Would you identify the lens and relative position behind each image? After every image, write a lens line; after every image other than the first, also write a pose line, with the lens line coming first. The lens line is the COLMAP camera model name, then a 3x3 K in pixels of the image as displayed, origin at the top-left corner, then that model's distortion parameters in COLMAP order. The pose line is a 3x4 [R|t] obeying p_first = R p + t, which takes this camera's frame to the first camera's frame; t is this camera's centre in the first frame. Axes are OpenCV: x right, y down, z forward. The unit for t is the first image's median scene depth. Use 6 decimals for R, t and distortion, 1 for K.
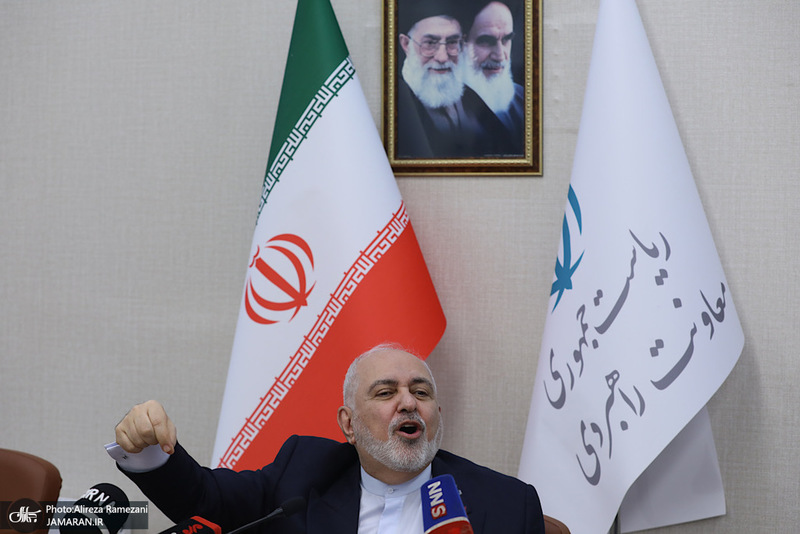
lens RADIAL K [[1643.4, 0, 400.0], [0, 1643.4, 267.0], [0, 0, 1]] dist [-0.230656, -0.066781]
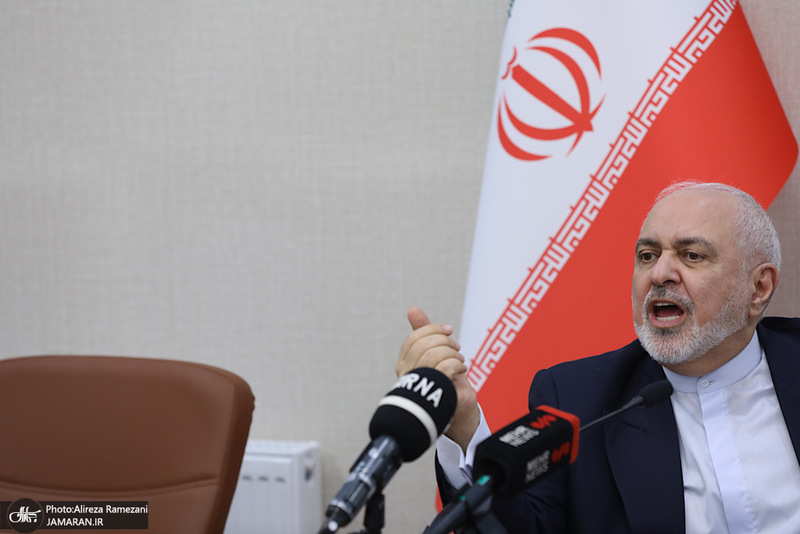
lens RADIAL K [[2901.7, 0, 400.0], [0, 2901.7, 267.0], [0, 0, 1]] dist [0.310691, 0.630965]
pose [[0.998020, -0.041528, -0.047248, -0.081927], [0.044373, 0.997160, 0.060848, 0.002609], [0.044587, -0.062824, 0.997028, -0.223439]]
